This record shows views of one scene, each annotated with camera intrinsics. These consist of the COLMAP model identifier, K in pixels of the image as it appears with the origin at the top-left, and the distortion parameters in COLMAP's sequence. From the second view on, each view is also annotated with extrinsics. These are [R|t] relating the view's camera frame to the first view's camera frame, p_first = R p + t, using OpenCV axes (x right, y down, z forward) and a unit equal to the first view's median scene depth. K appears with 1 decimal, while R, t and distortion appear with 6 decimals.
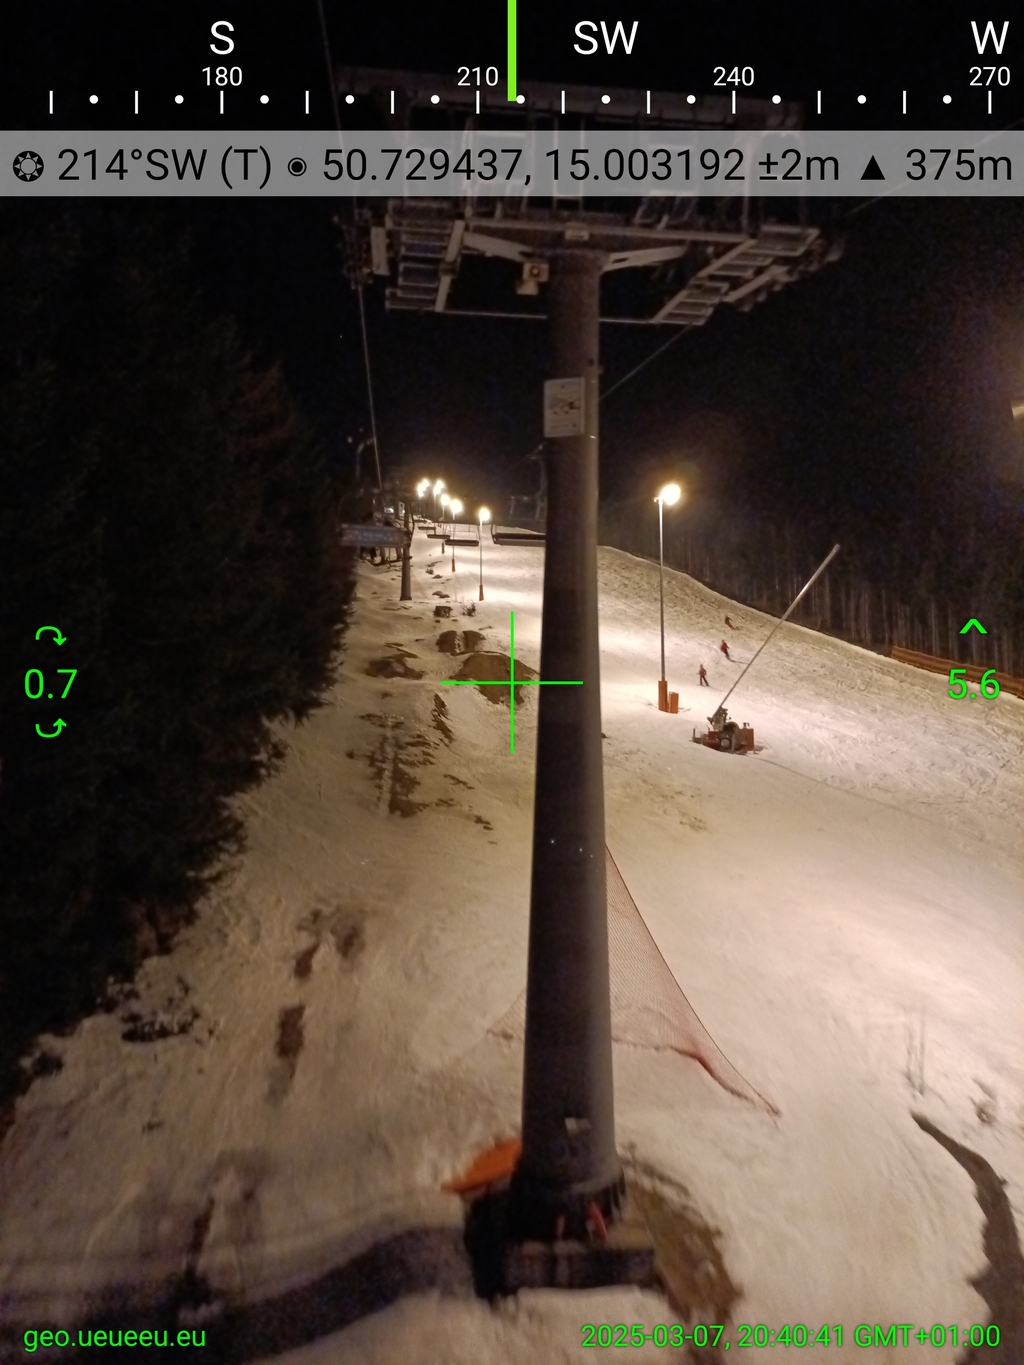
lens RADIAL K [[996.6, 0, 511.3], [0, 996.6, 675.5], [0, 0, 1]] dist [0.003184, -0.000122]
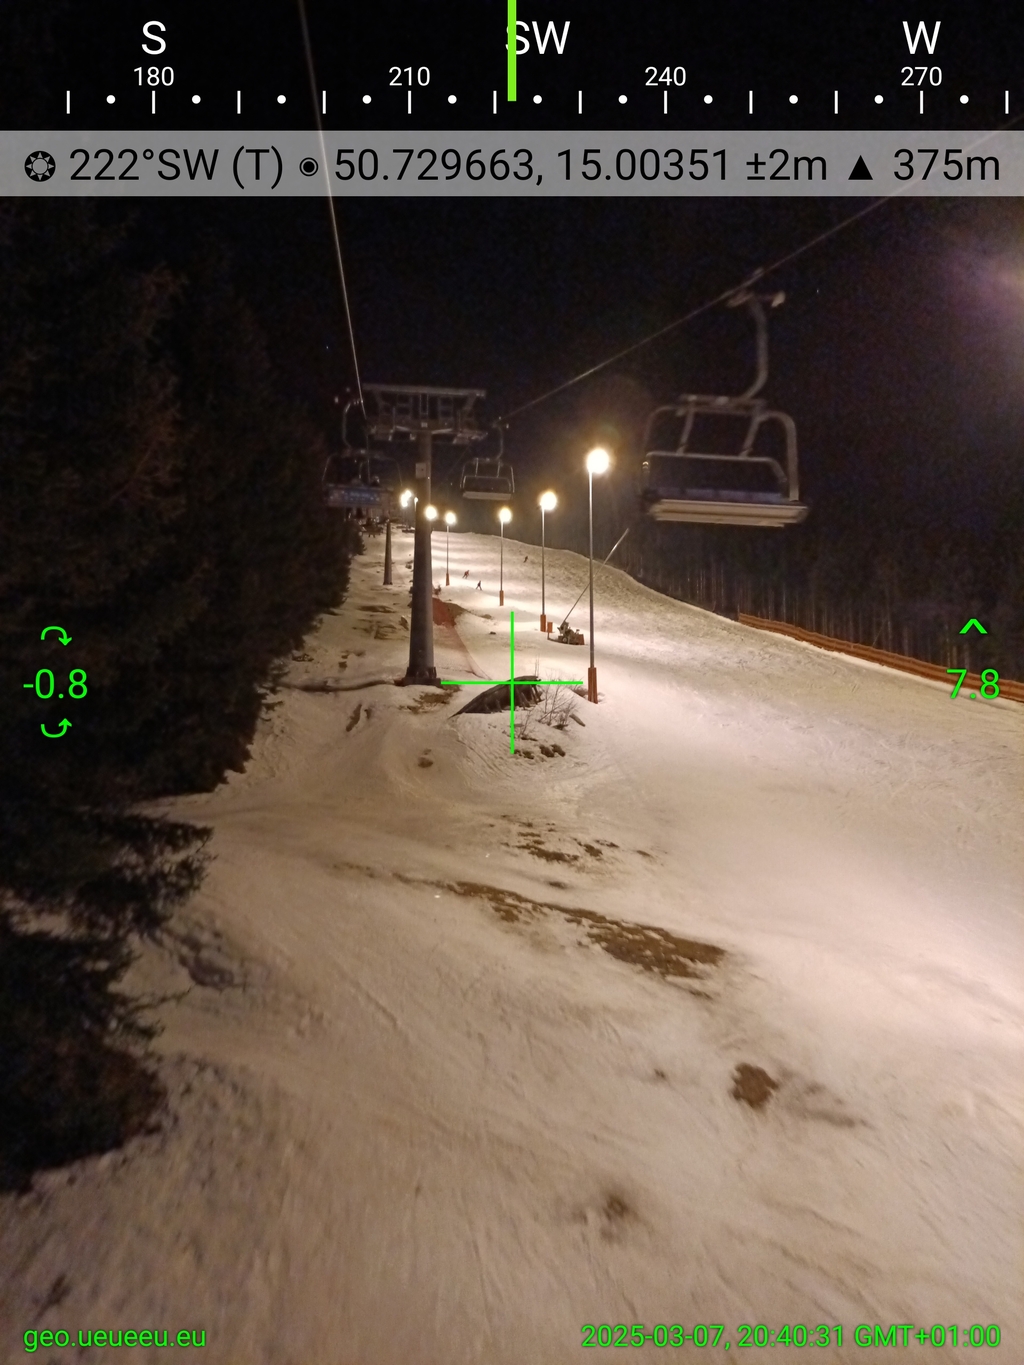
lens RADIAL K [[989.8, 0, 512.0], [0, 989.8, 682.5], [0, 0, 1]] dist [0.022297, 0.001125]
pose [[0.999834, 0.006608, 0.016954, 0.136041], [-0.006550, 0.999973, -0.003429, 0.222550], [-0.016976, 0.003318, 0.999850, -1.122493]]
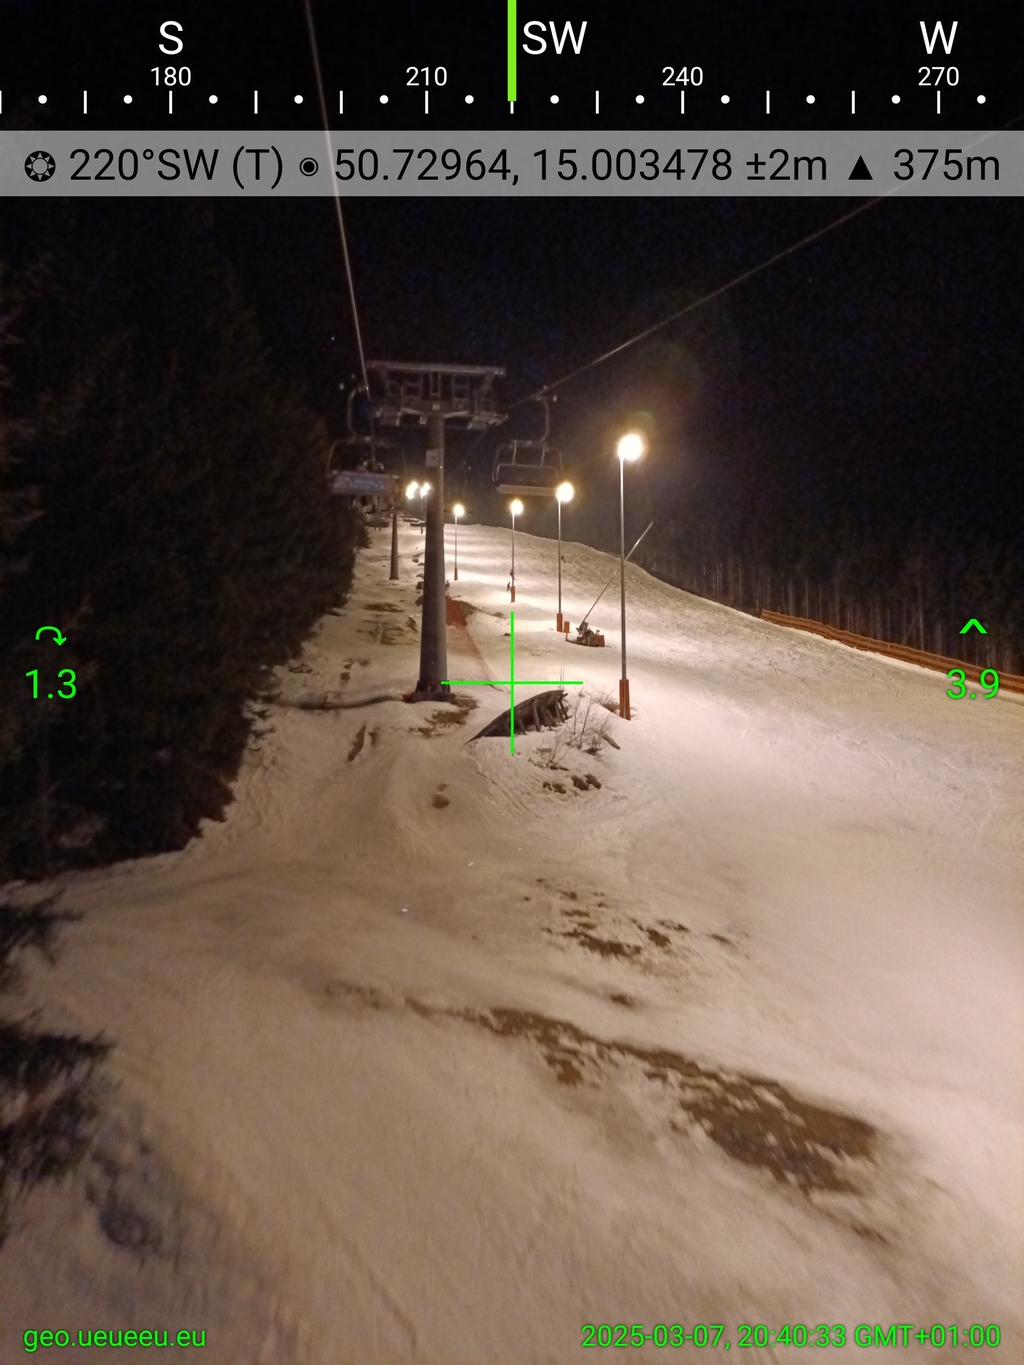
lens RADIAL K [[991.7, 0, 512.0], [0, 991.7, 682.5], [0, 0, 1]] dist [0.007894, 0.000764]
pose [[0.999936, 0.004326, 0.010410, 0.115801], [-0.004376, 0.999979, 0.004756, 0.190559], [-0.010389, -0.004801, 0.999935, -0.952876]]
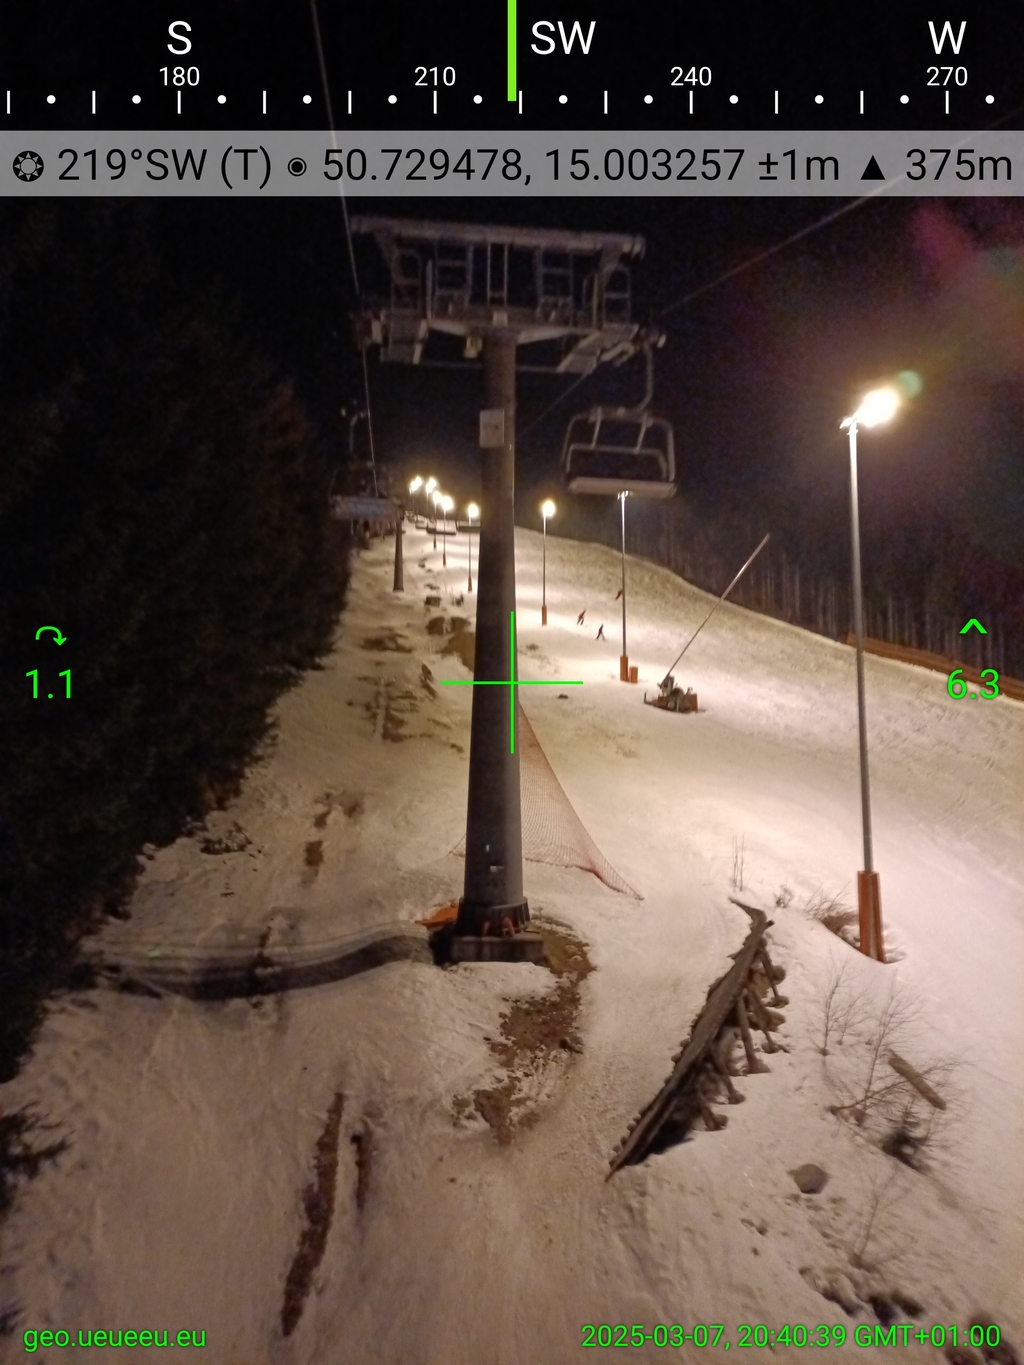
lens RADIAL K [[994.9, 0, 512.0], [0, 994.9, 682.5], [0, 0, 1]] dist [0.004879, -0.003007]
pose [[0.999946, 0.006597, 0.008085, 0.028385], [-0.006663, 0.999945, 0.008086, 0.050192], [-0.008031, -0.008140, 0.999935, -0.237263]]
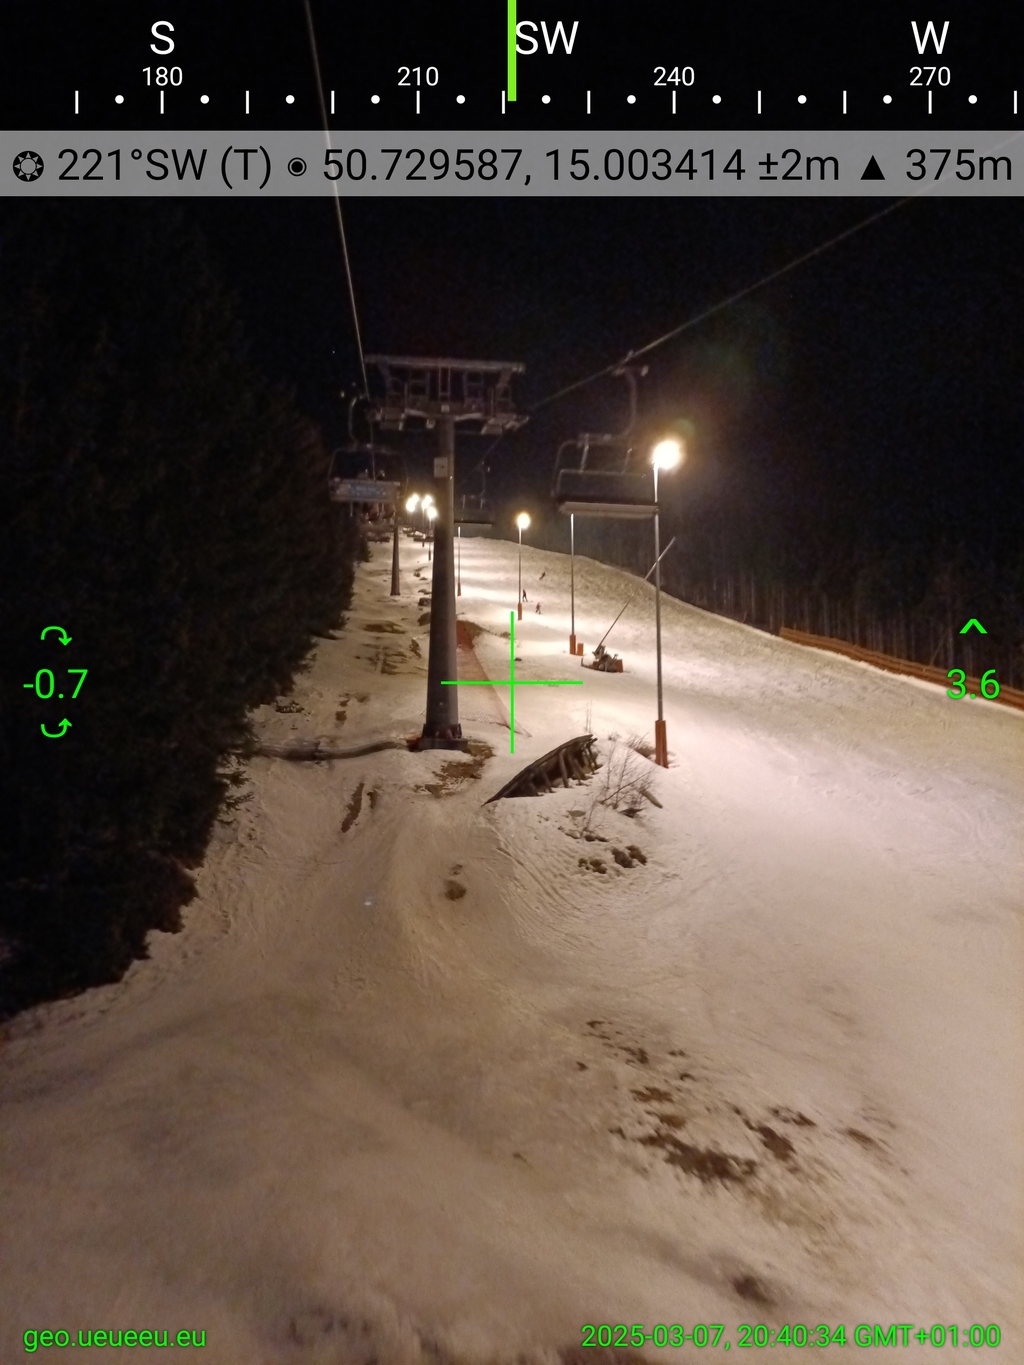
lens RADIAL K [[991.7, 0, 512.0], [0, 991.7, 682.5], [0, 0, 1]] dist [0.007894, 0.000764]
pose [[0.999941, 0.004434, 0.009910, 0.093090], [-0.004361, 0.999963, -0.007454, 0.154319], [-0.009943, 0.007411, 0.999923, -0.768764]]
